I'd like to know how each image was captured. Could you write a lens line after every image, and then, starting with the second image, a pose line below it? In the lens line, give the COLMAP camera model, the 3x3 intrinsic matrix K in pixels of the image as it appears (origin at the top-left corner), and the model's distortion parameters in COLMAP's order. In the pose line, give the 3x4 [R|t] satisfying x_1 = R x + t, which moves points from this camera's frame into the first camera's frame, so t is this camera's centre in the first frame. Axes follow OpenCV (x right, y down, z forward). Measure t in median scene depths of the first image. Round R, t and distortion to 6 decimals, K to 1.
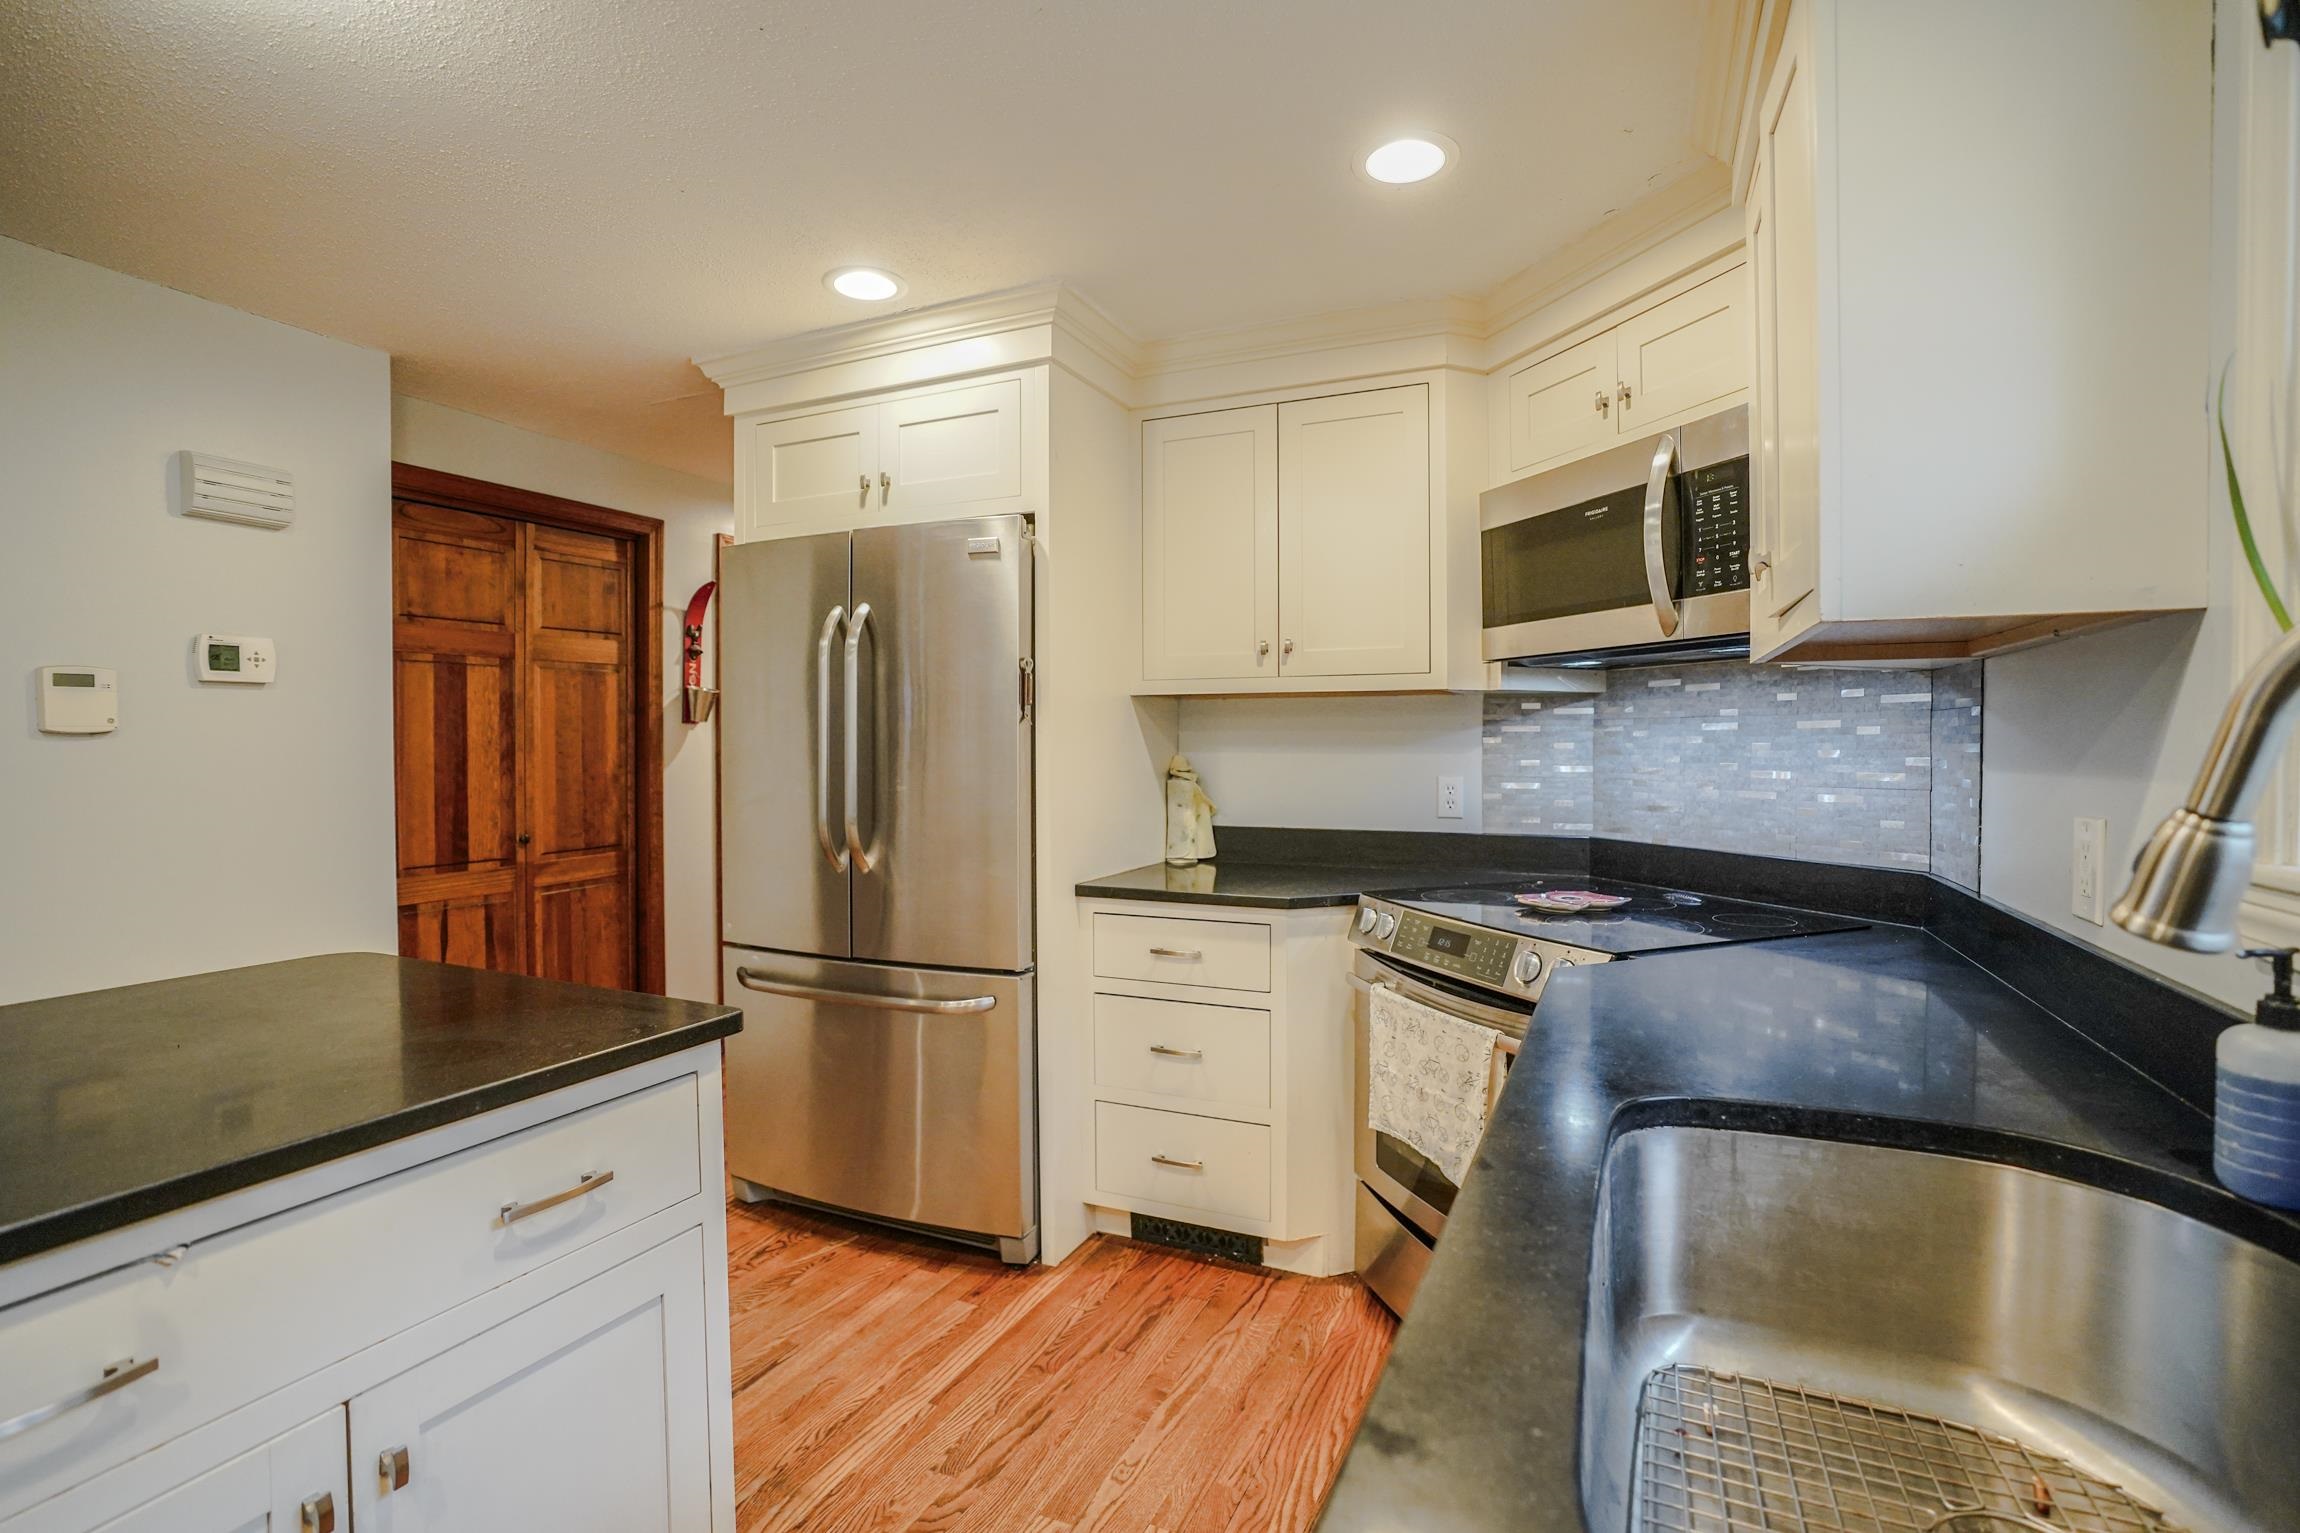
lens RADIAL K [[1078.1, 0, 1150.0], [0, 1078.1, 766.5], [0, 0, 1]] dist [-0.061220, 0.018042]
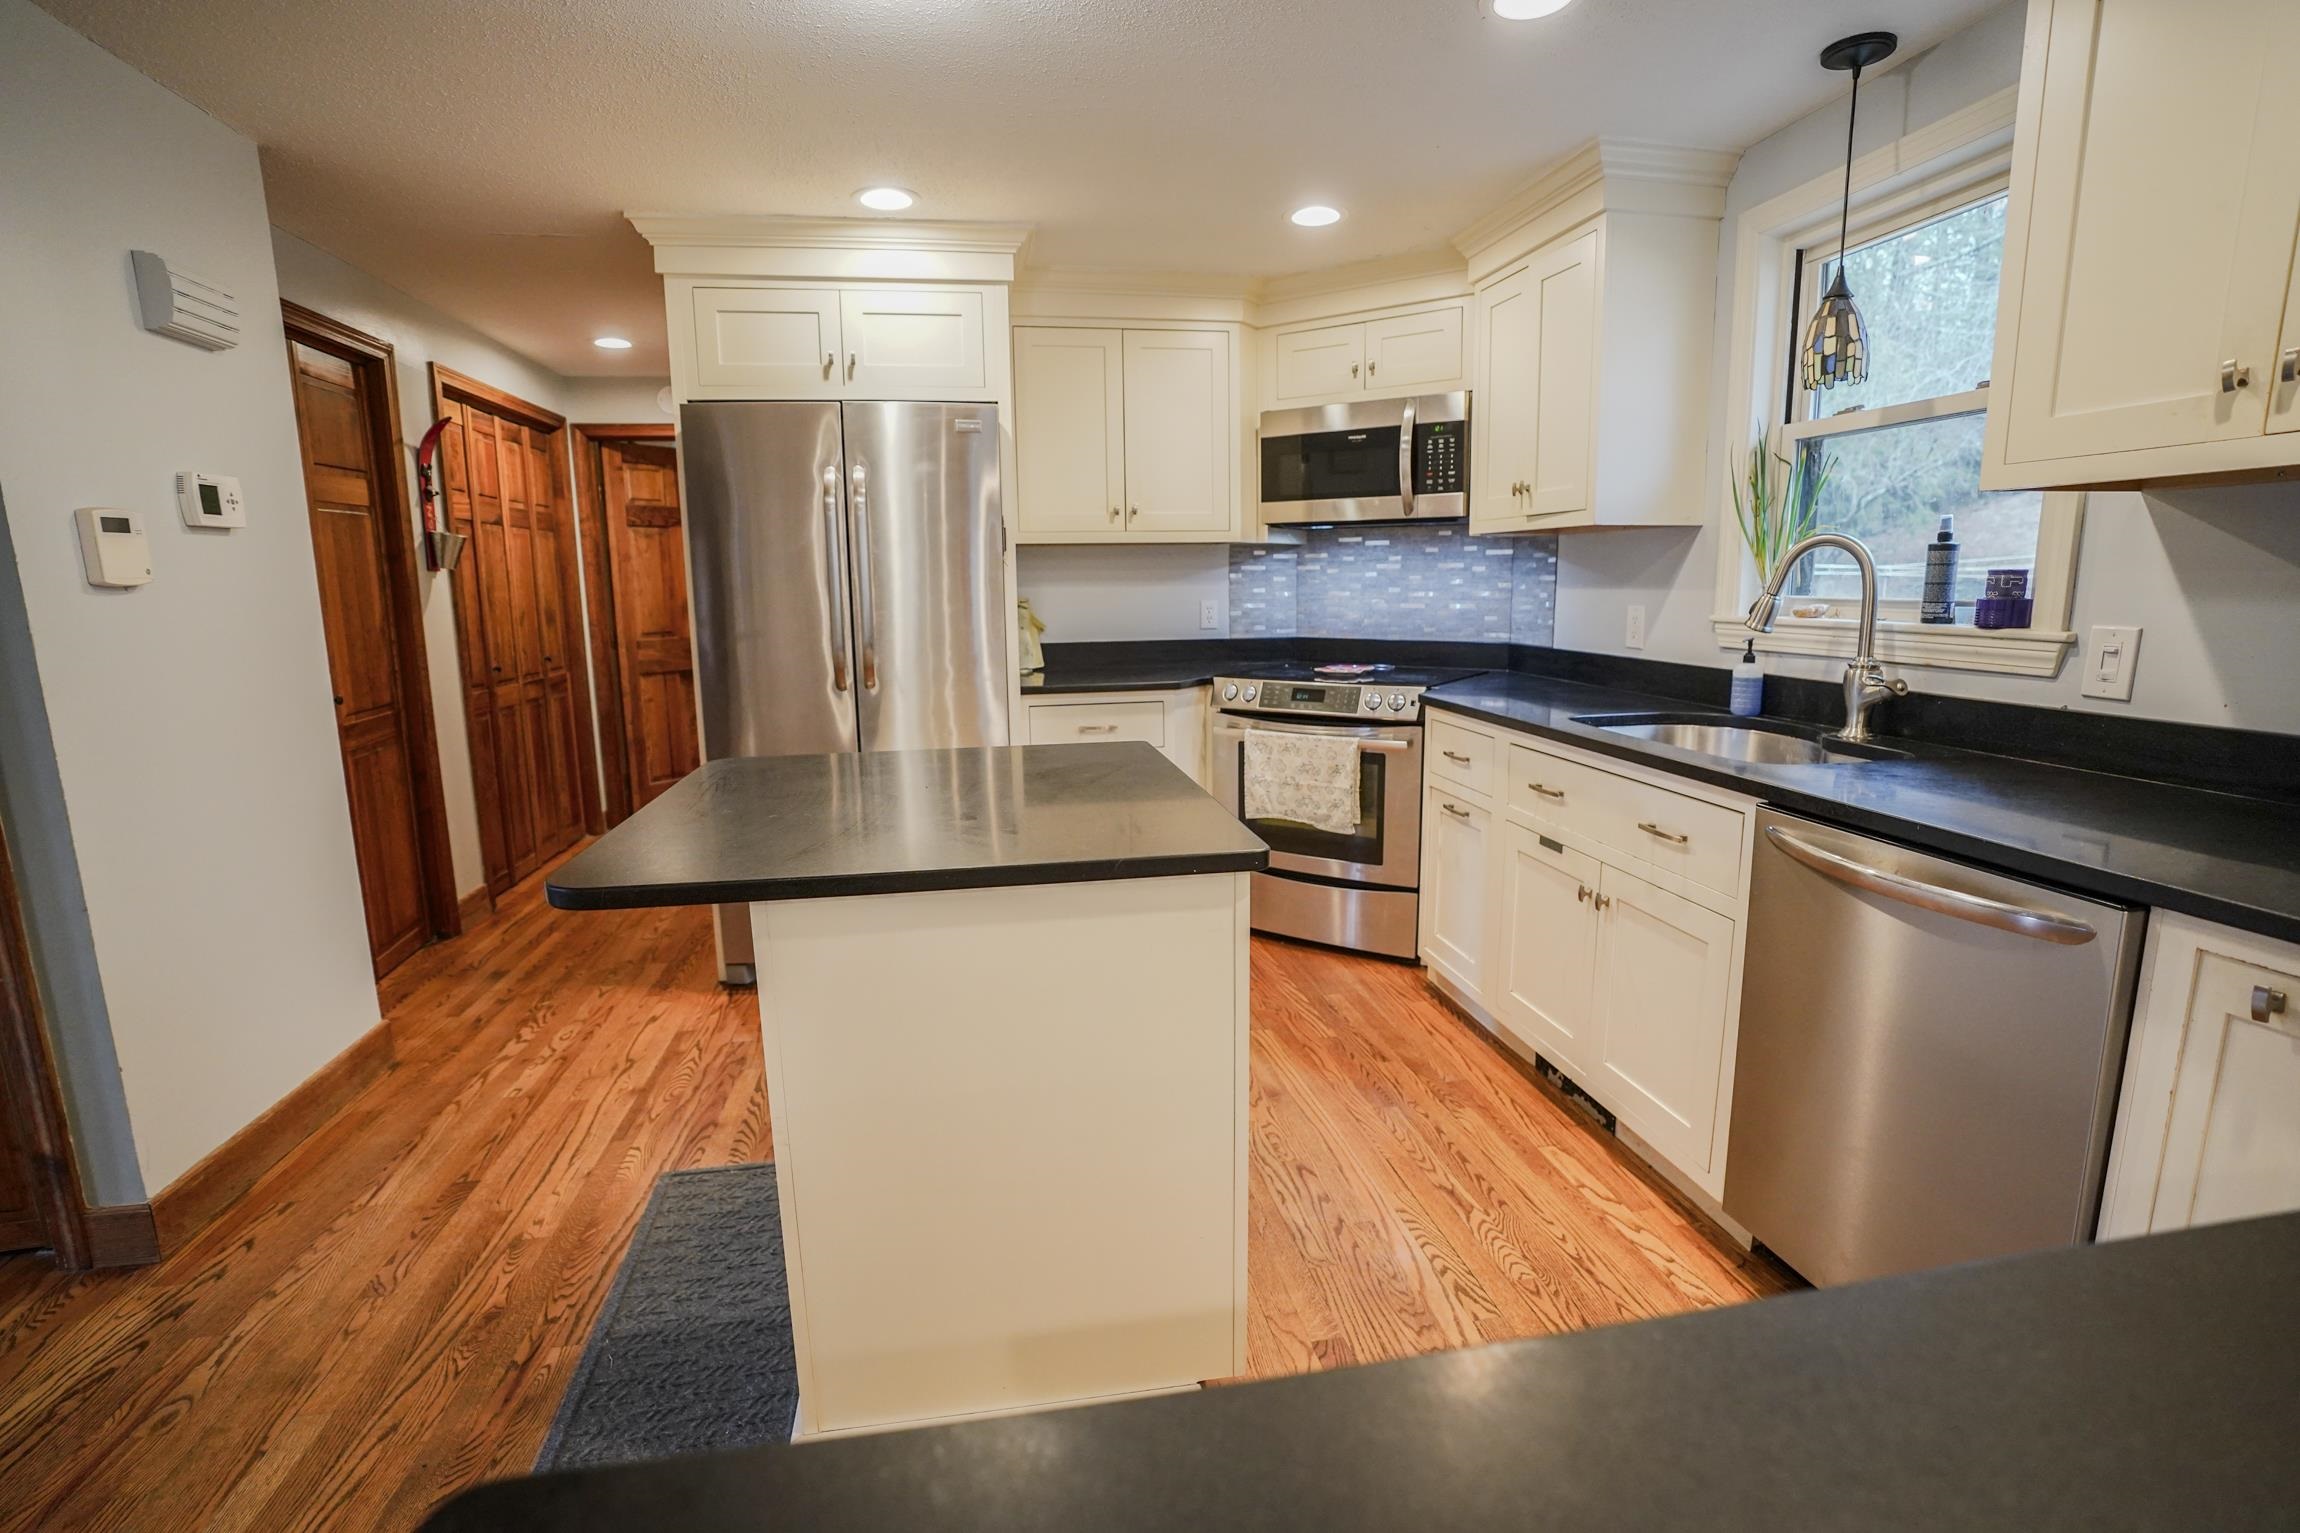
lens RADIAL K [[1067.9, 0, 1146.6], [0, 1067.9, 770.5], [0, 0, 1]] dist [-0.066250, 0.025968]
pose [[0.823592, -0.110399, 0.556334, -0.757614], [0.024466, 0.986876, 0.159617, 0.004262], [-0.566655, -0.117847, 0.815484, -0.211781]]
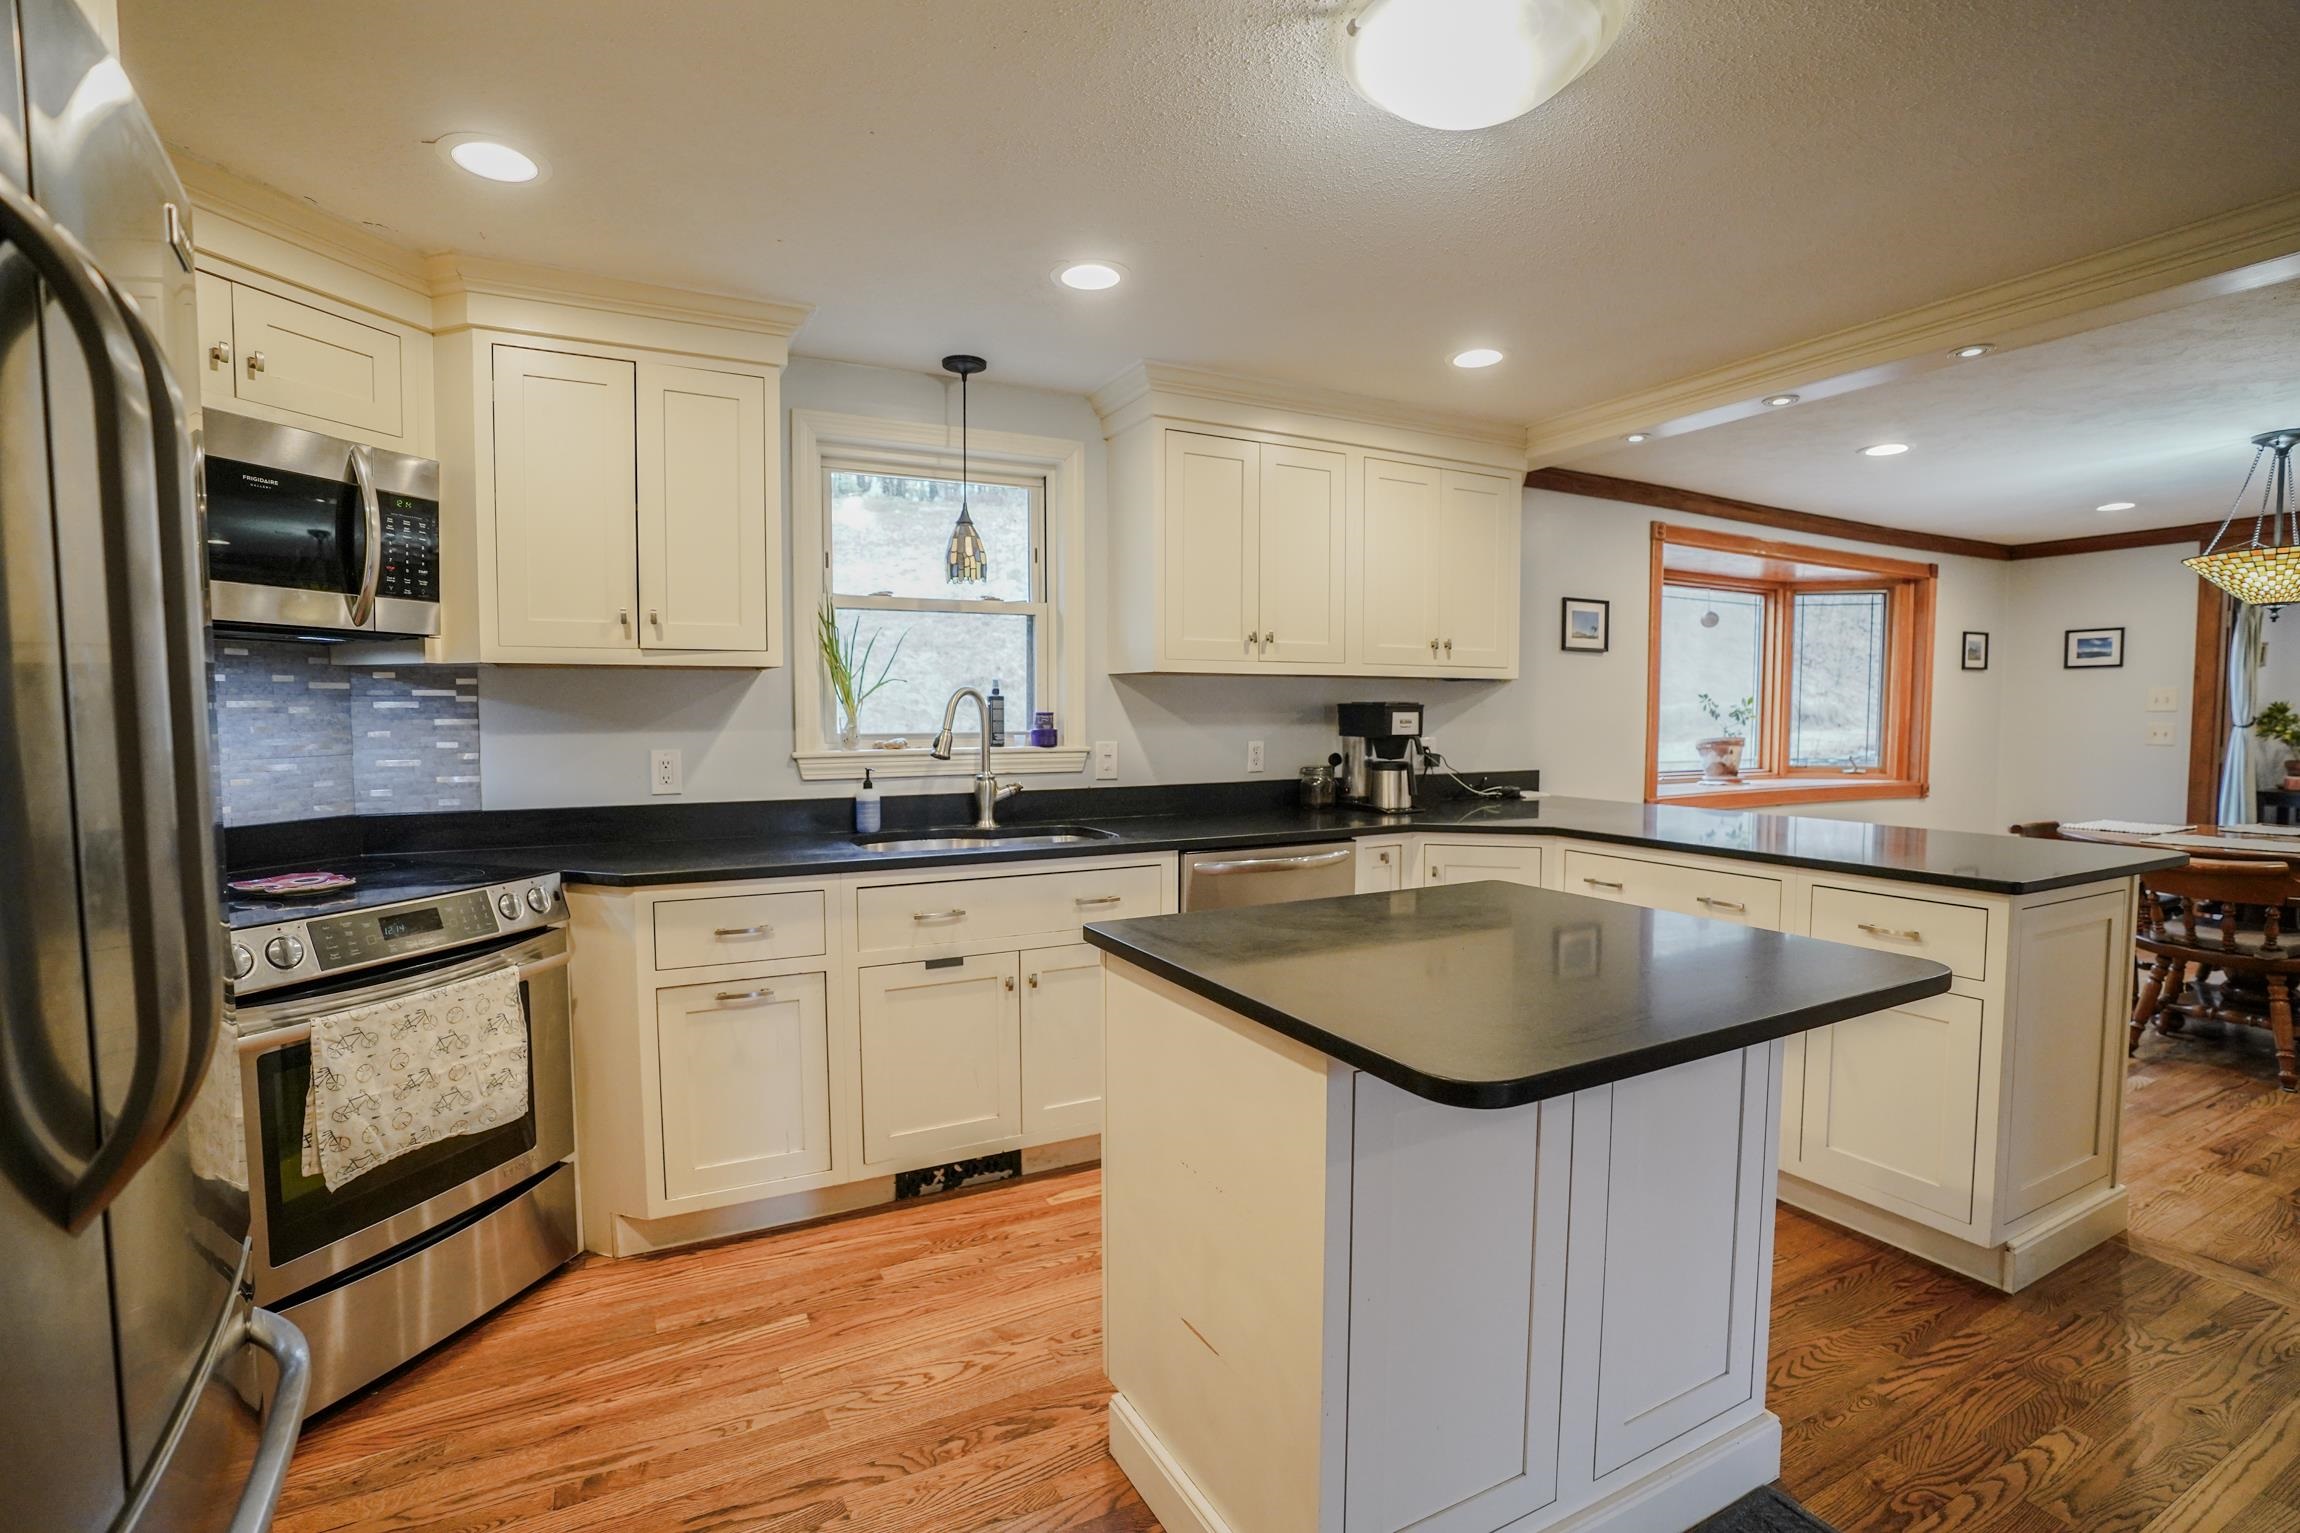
lens RADIAL K [[1067.9, 0, 1146.6], [0, 1067.9, 770.5], [0, 0, 1]] dist [-0.066250, 0.025968]
pose [[-0.791714, -0.032885, 0.610006, -0.710321], [0.015181, 0.997183, 0.073461, -0.031237], [-0.610703, 0.067421, -0.788984, 1.138273]]
